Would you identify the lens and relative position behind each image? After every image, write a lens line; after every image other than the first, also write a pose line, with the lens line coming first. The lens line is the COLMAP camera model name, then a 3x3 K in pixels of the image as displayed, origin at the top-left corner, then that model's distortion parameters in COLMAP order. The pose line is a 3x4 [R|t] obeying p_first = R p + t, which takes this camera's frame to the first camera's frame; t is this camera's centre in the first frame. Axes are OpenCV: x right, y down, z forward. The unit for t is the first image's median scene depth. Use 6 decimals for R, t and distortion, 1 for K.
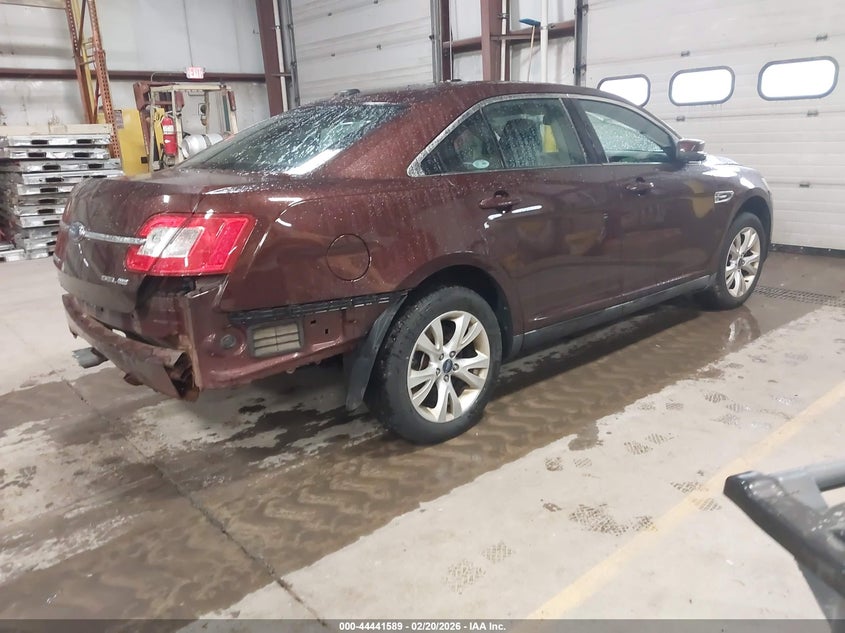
lens RADIAL K [[681.4, 0, 424.2], [0, 681.4, 316.0], [0, 0, 1]] dist [0.015324, -0.004334]
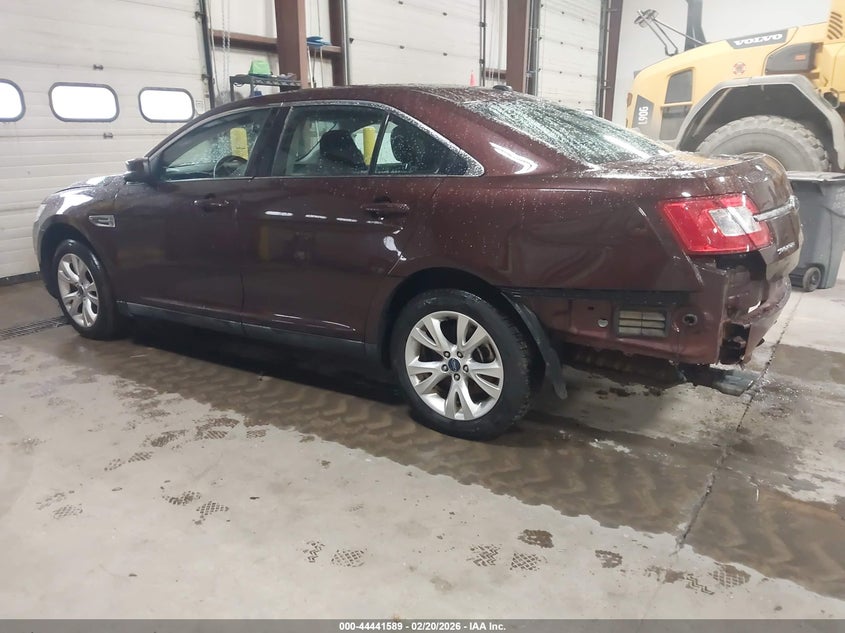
lens RADIAL K [[681.4, 0, 421.4], [0, 681.4, 318.3], [0, 0, 1]] dist [0.015324, -0.004334]
pose [[-0.279496, -0.211455, 0.936573, -1.069944], [0.281448, 0.914555, 0.290475, -0.335543], [-0.917970, 0.344783, -0.196101, 1.394053]]
